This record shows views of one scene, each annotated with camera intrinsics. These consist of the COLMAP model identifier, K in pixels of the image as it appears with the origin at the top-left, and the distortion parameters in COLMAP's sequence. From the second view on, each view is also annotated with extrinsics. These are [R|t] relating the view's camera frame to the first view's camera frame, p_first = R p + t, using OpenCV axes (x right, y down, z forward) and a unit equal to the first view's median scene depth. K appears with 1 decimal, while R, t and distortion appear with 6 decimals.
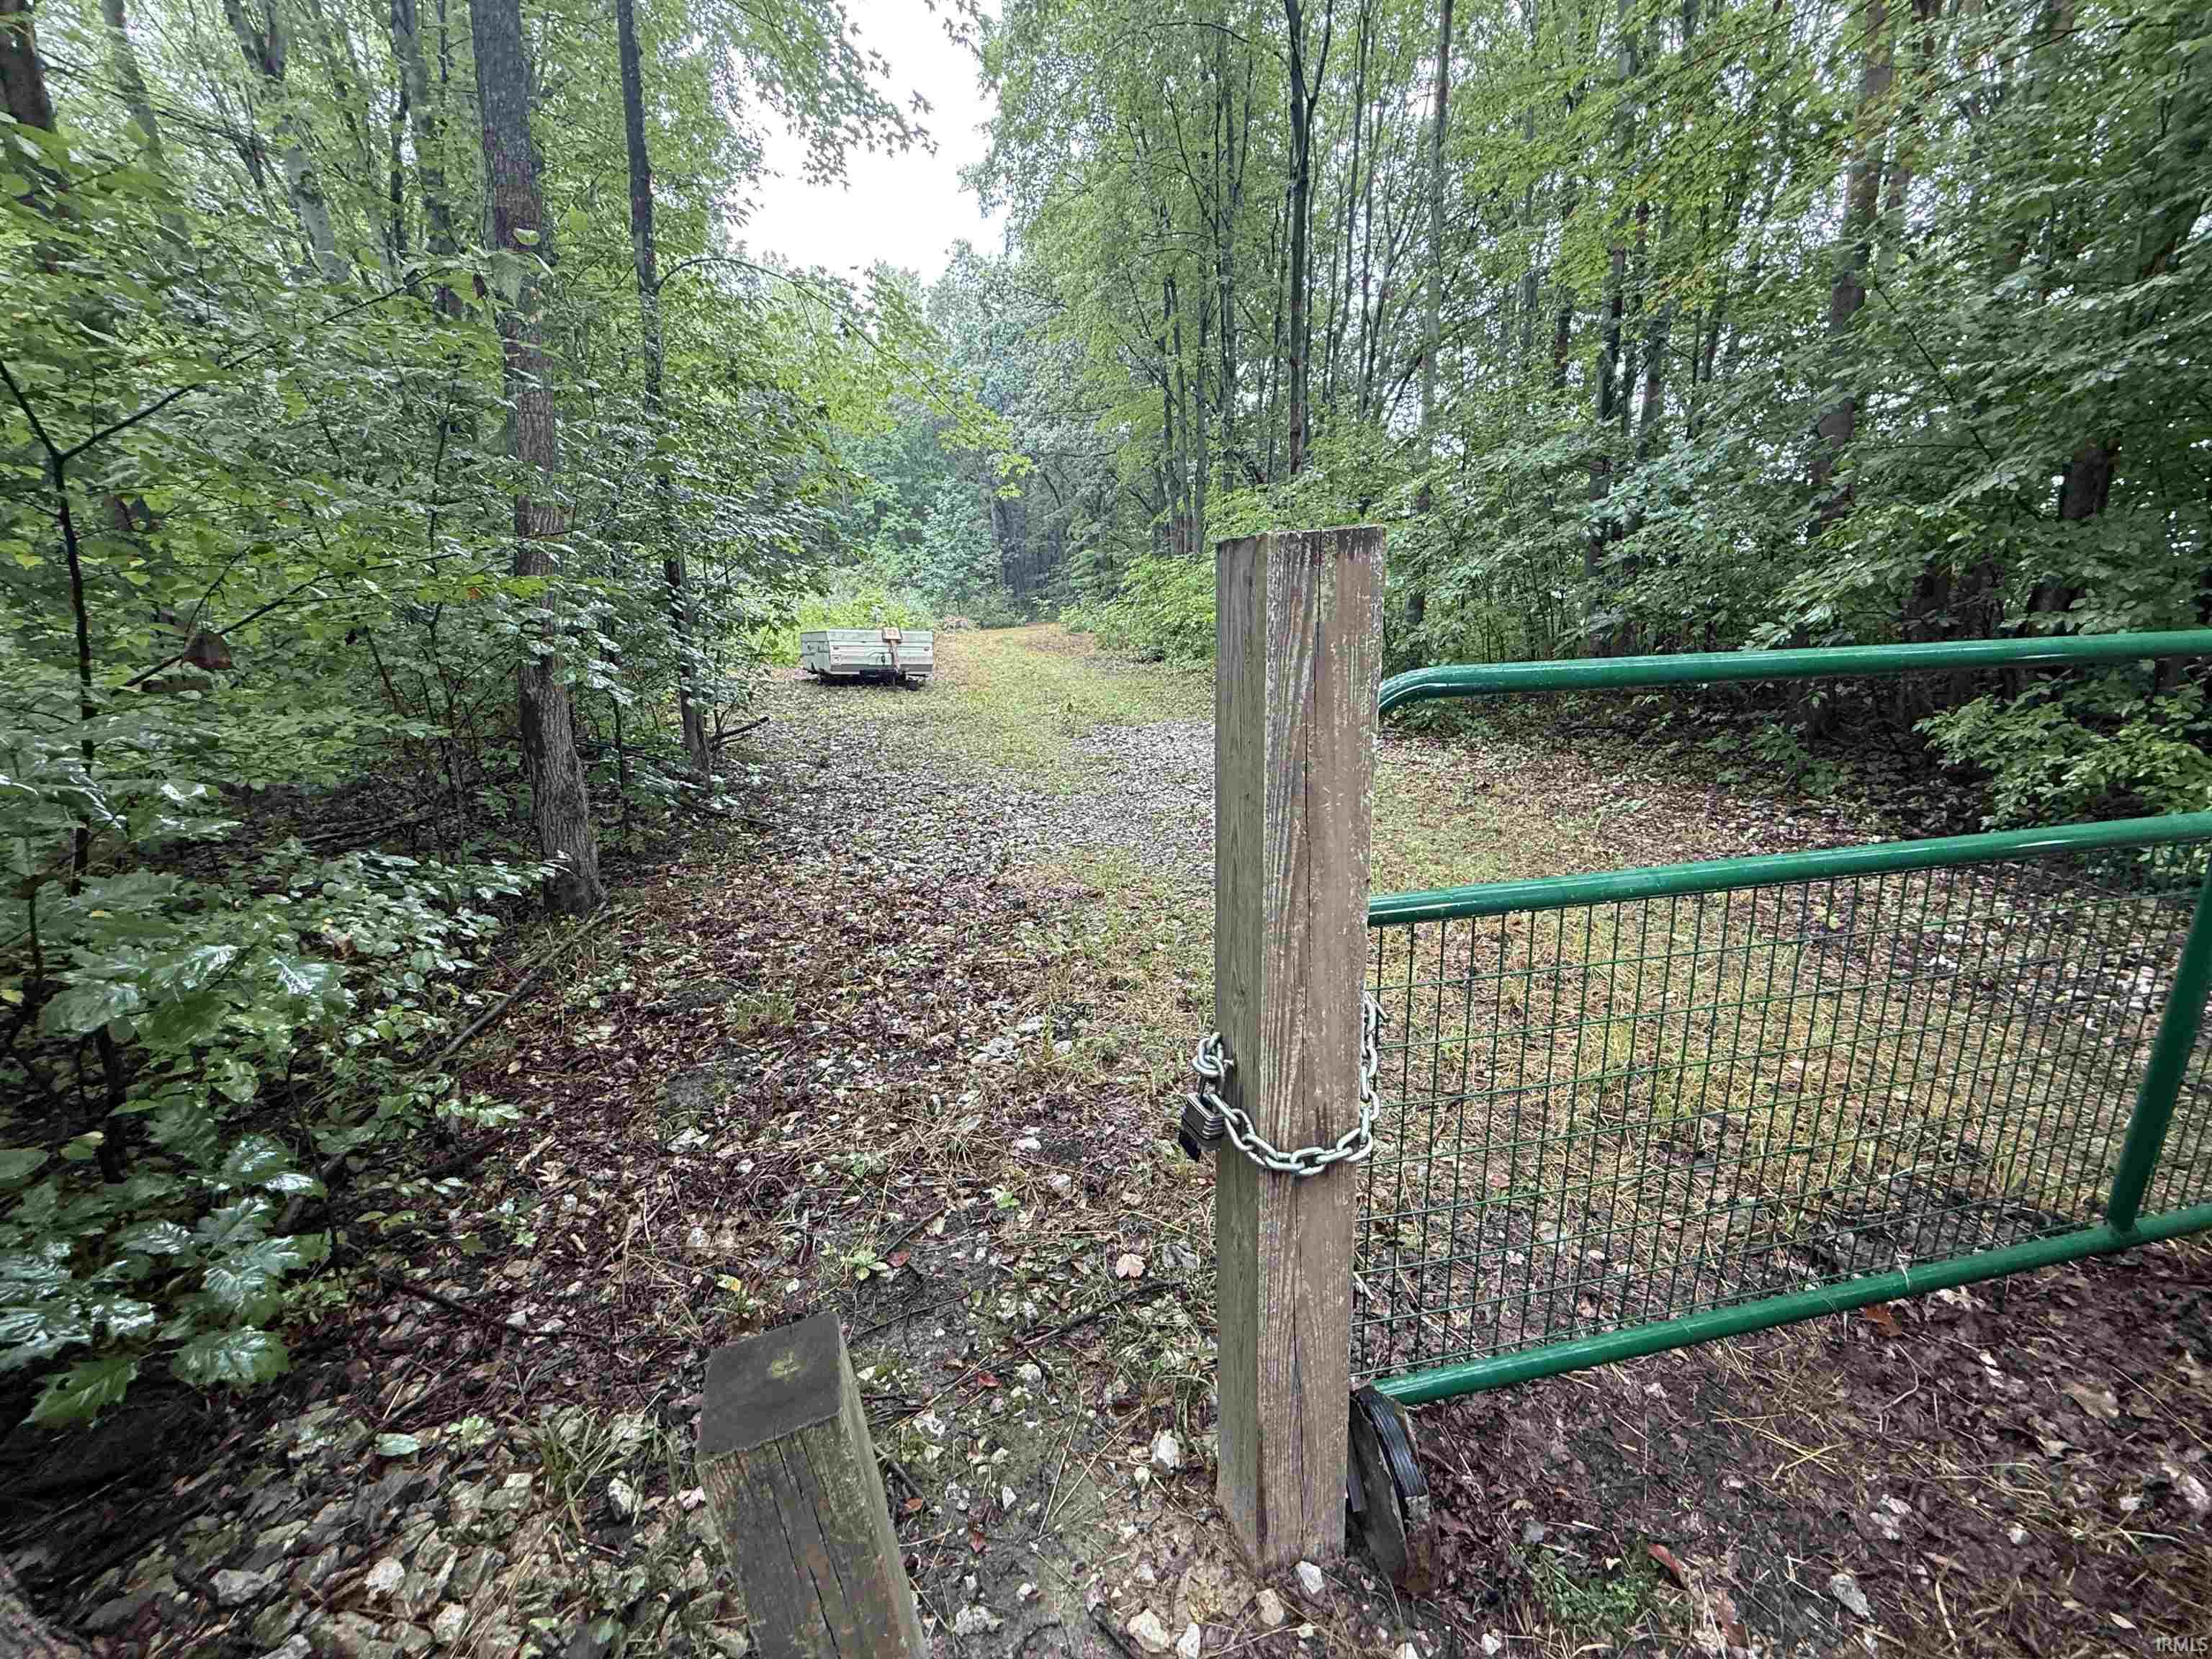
lens RADIAL K [[885.2, 0, 1106.2], [0, 885.2, 827.4], [0, 0, 1]] dist [-0.000323, -0.000422]
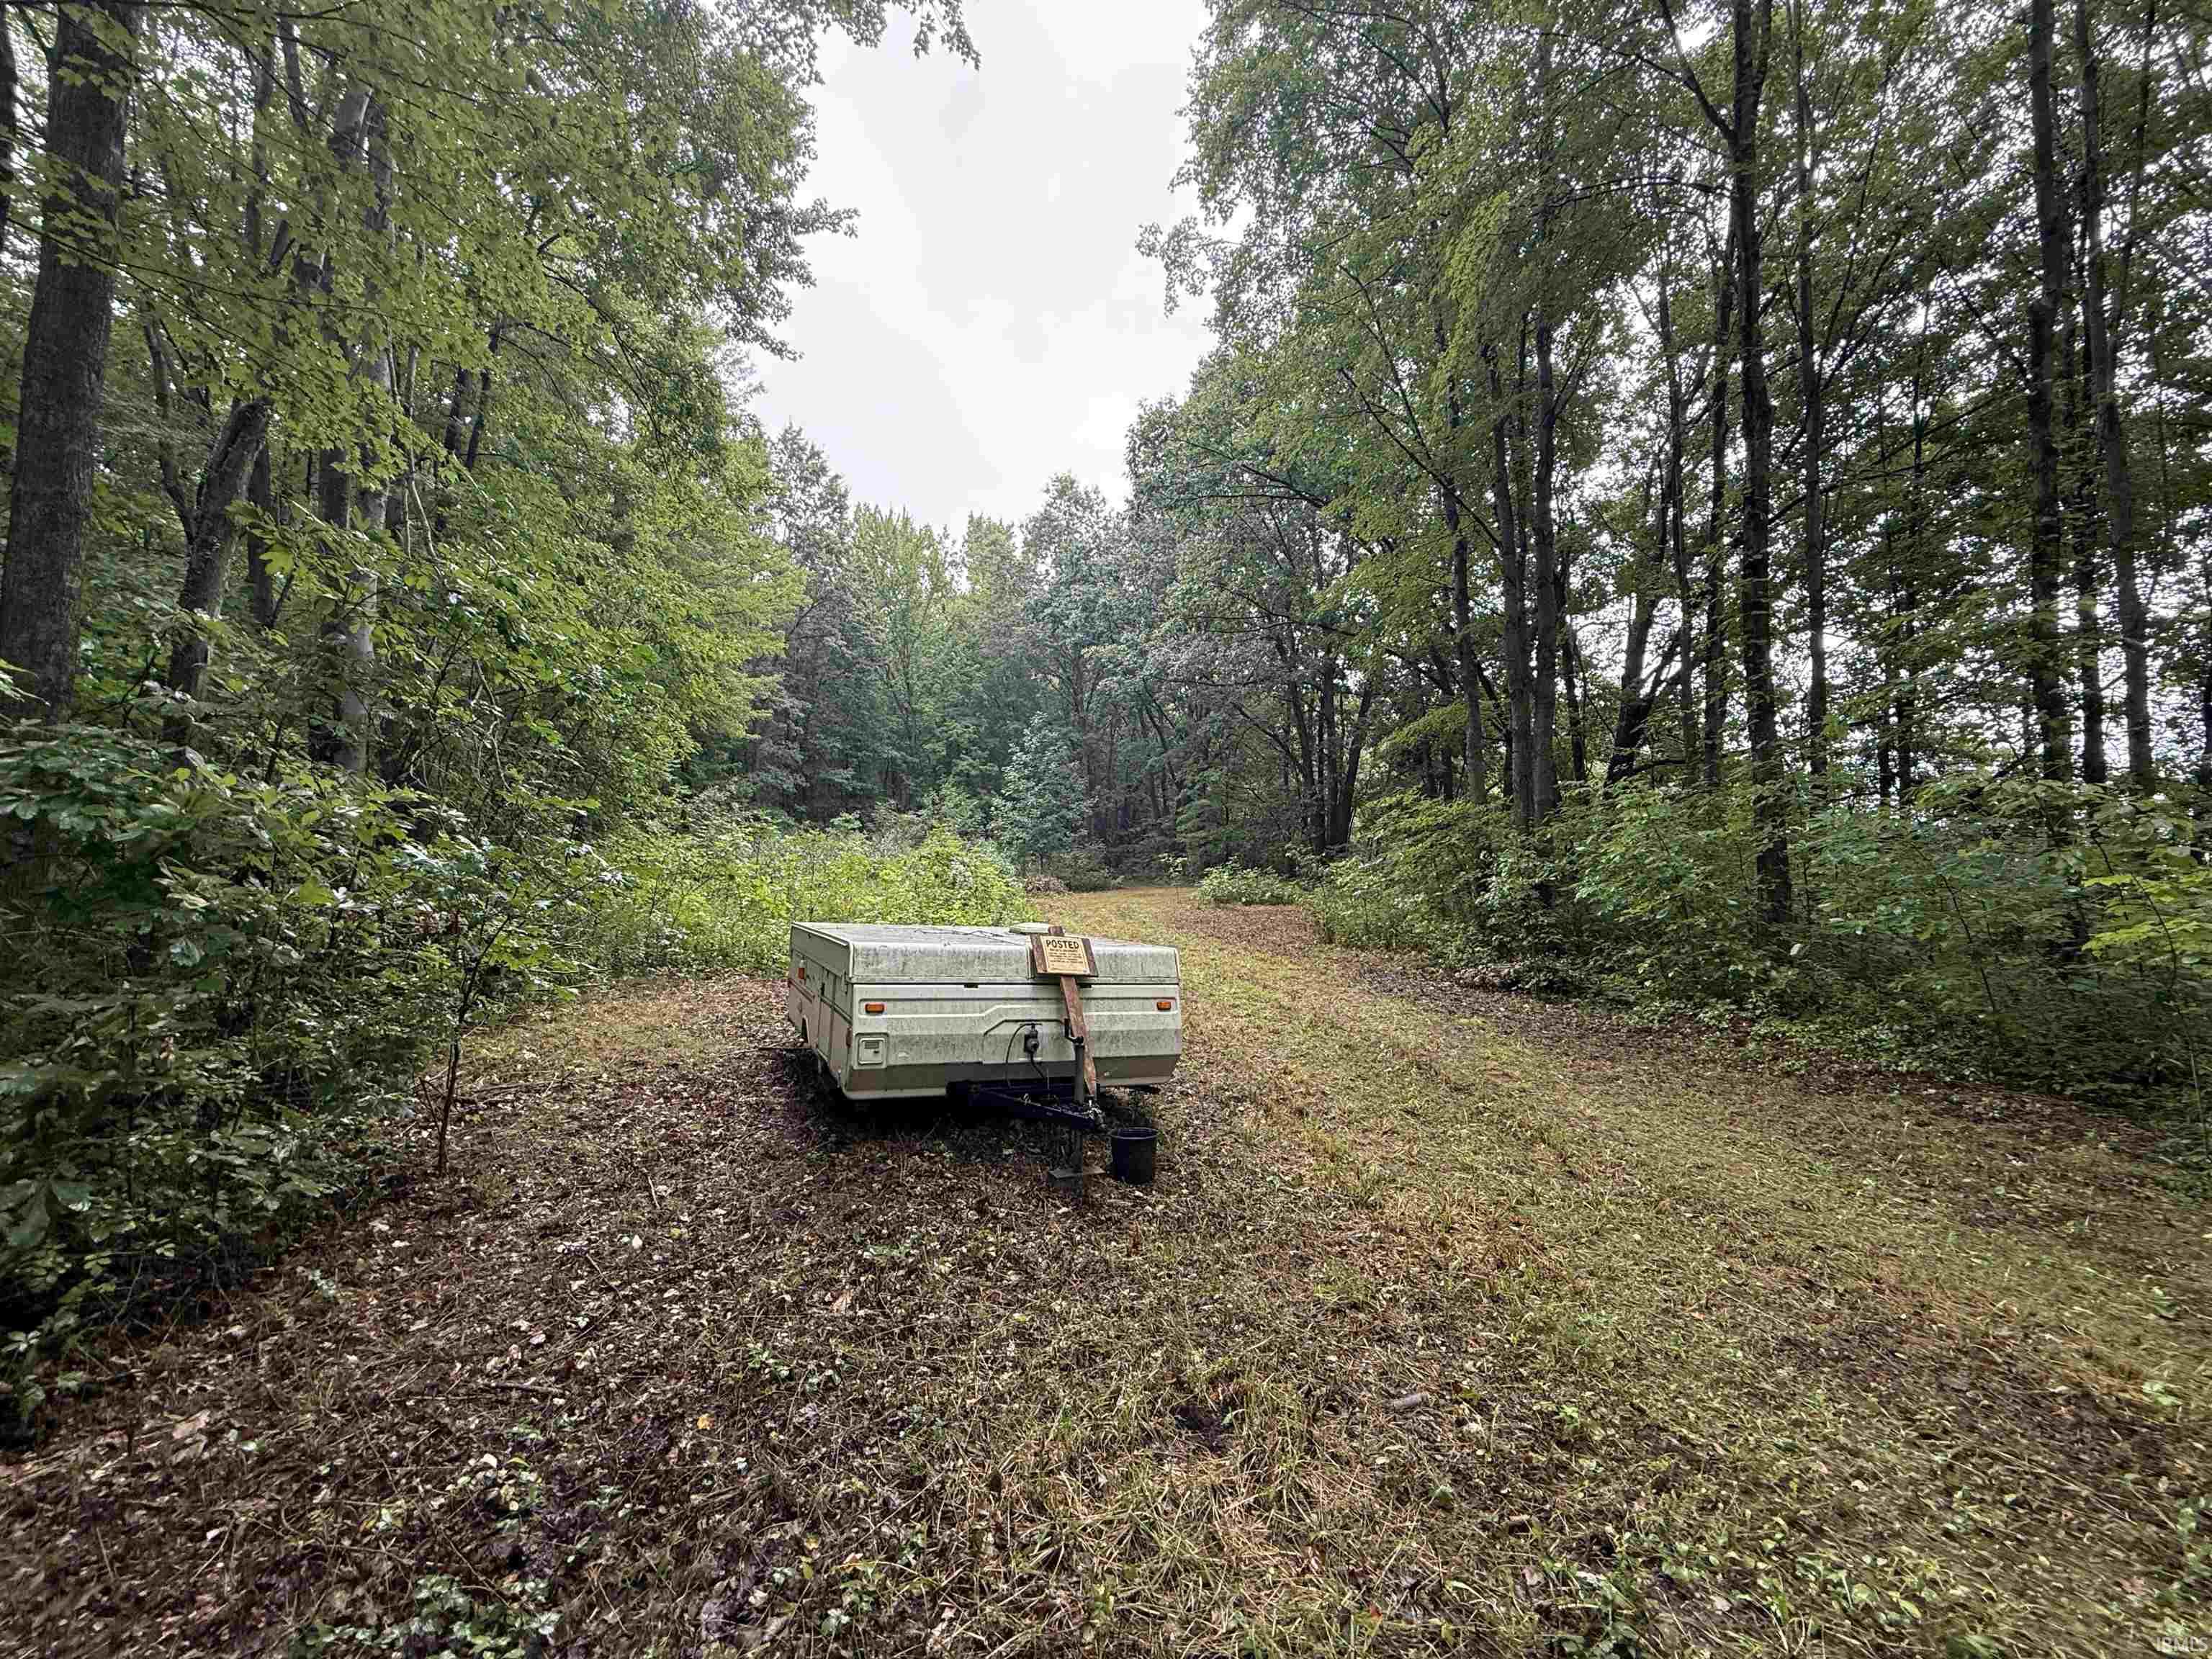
lens RADIAL K [[885.2, 0, 1103.6], [0, 885.2, 790.0], [0, 0, 1]] dist [-0.000323, -0.000422]
pose [[0.998323, 0.020629, -0.054097, -0.210018], [-0.036950, 0.946356, -0.321006, -0.173162], [0.044573, 0.322467, 0.945531, 0.686435]]
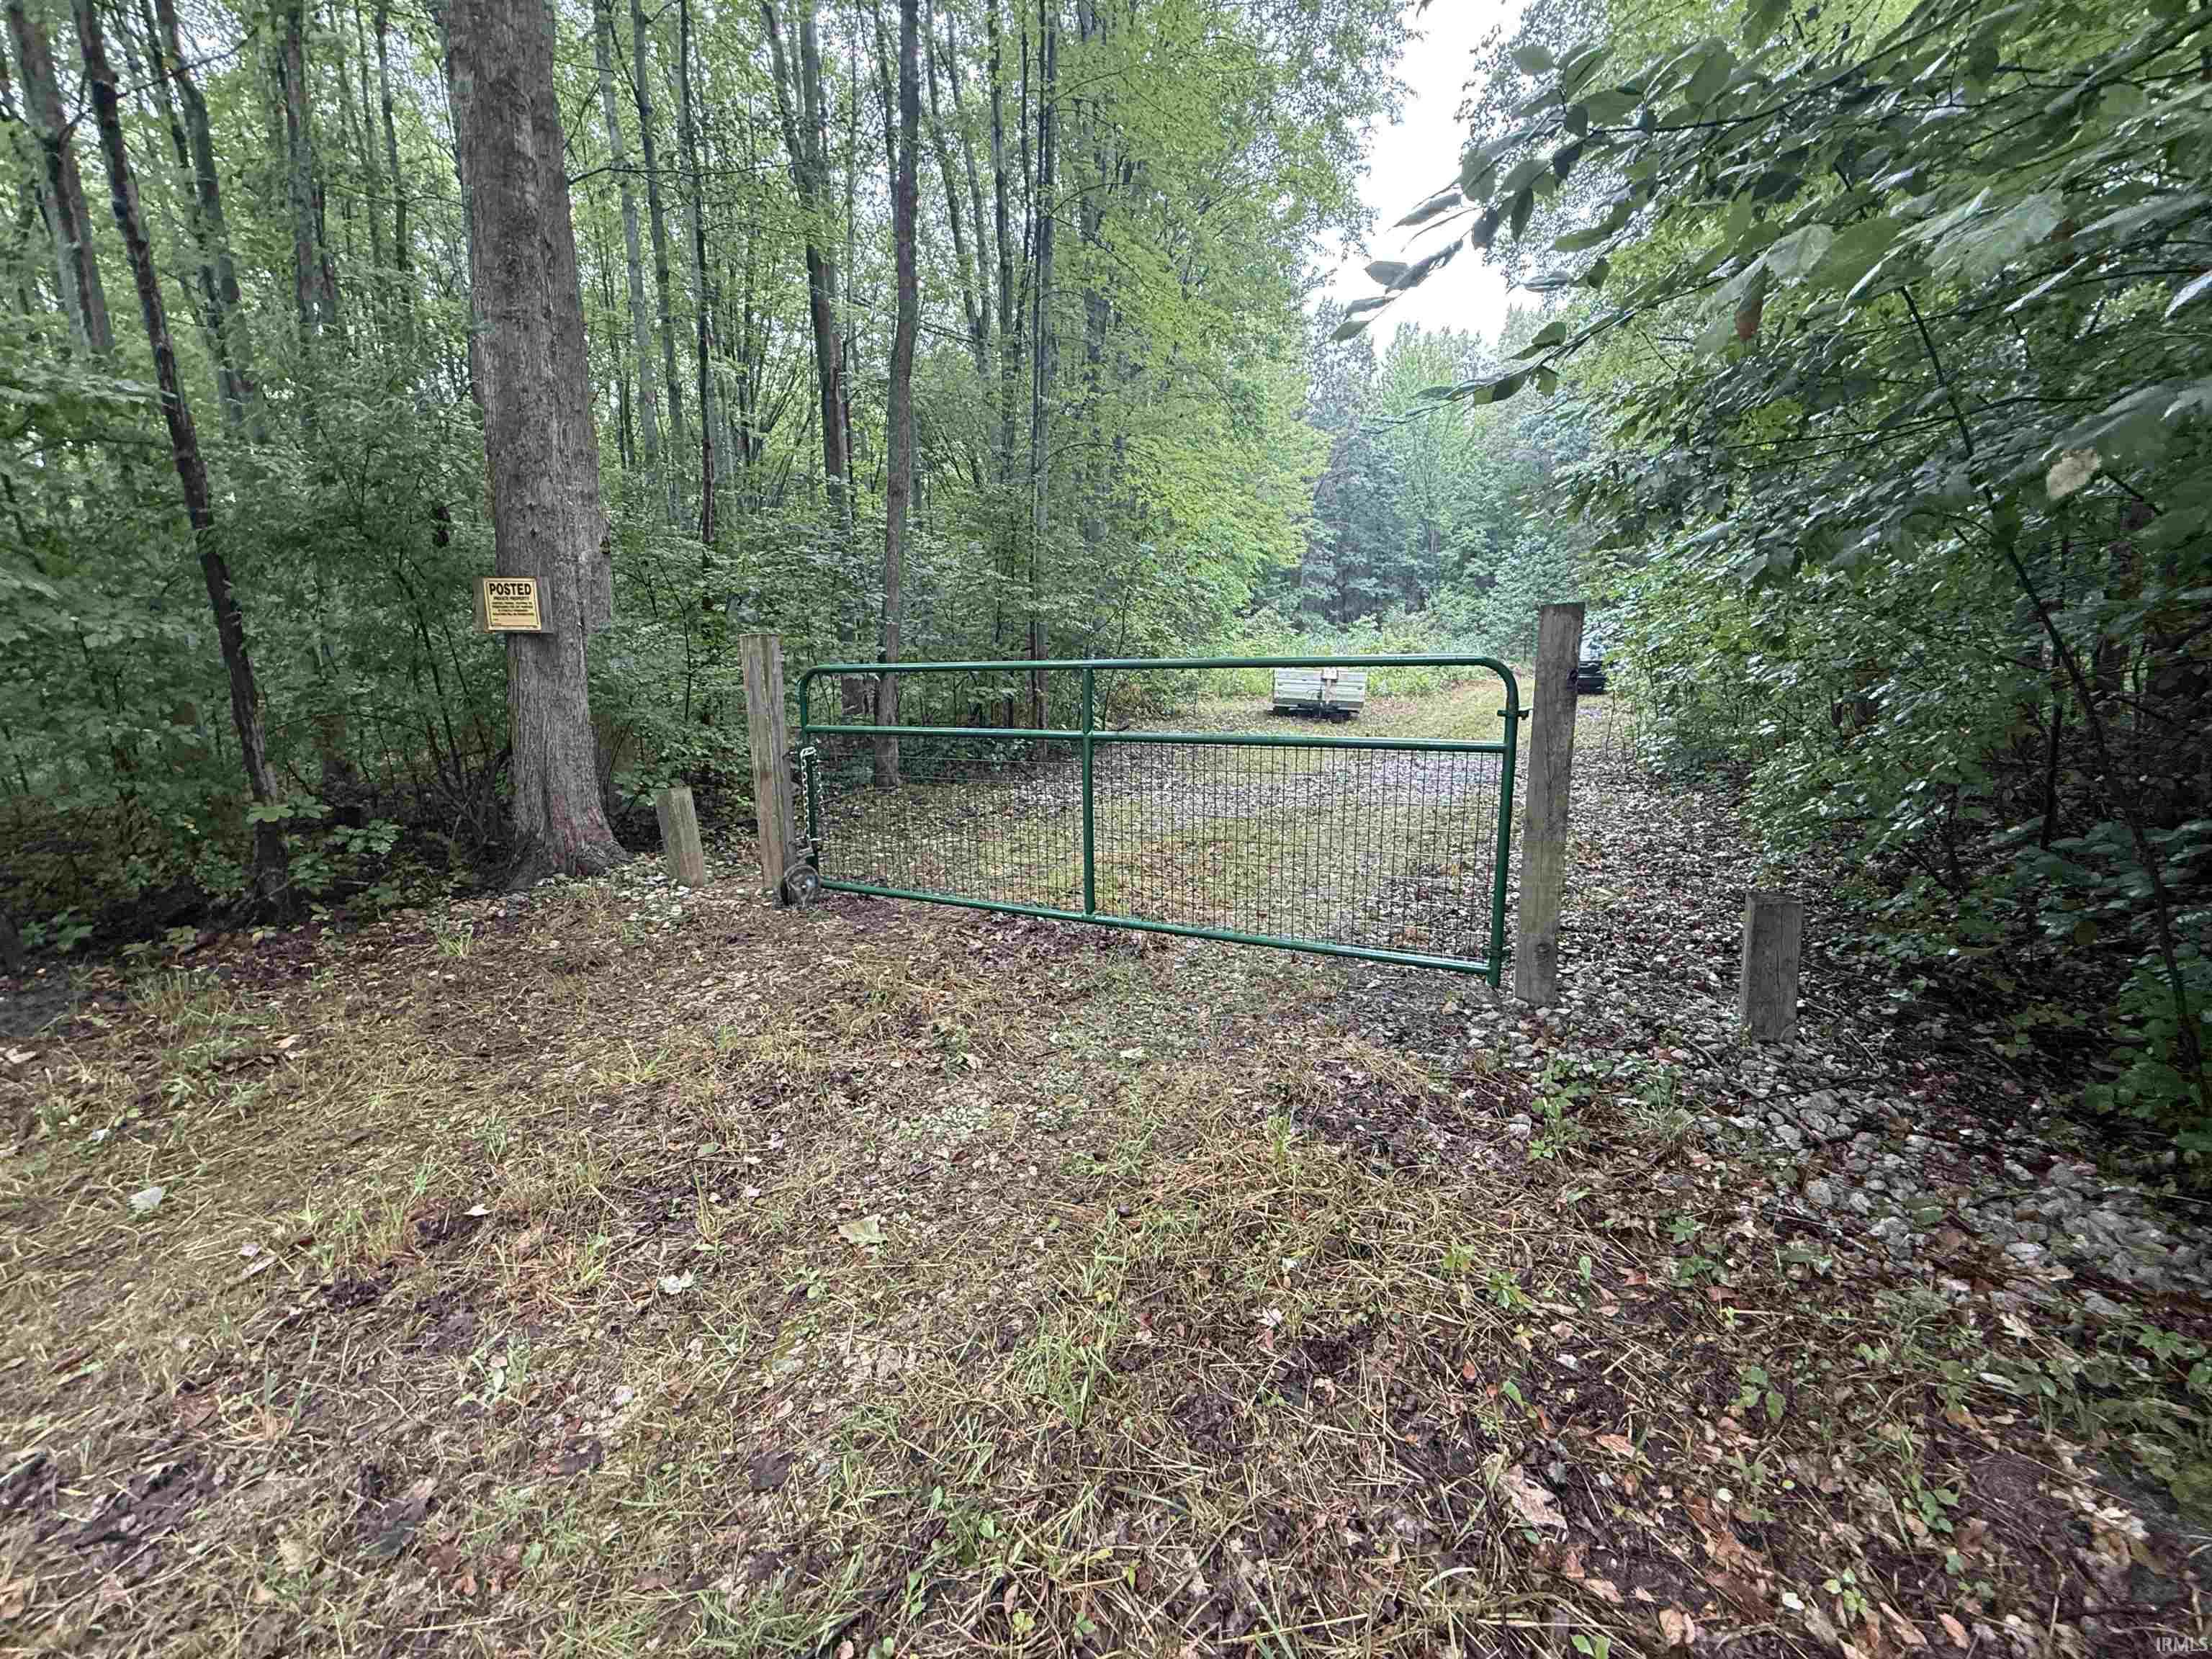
lens RADIAL K [[885.2, 0, 1103.6], [0, 885.2, 835.0], [0, 0, 1]] dist [-0.000323, -0.000422]
pose [[0.785817, 0.134505, -0.603656, 0.251796], [-0.157591, 0.987393, 0.014861, 0.019801], [0.598044, 0.083453, 0.797107, -0.087382]]
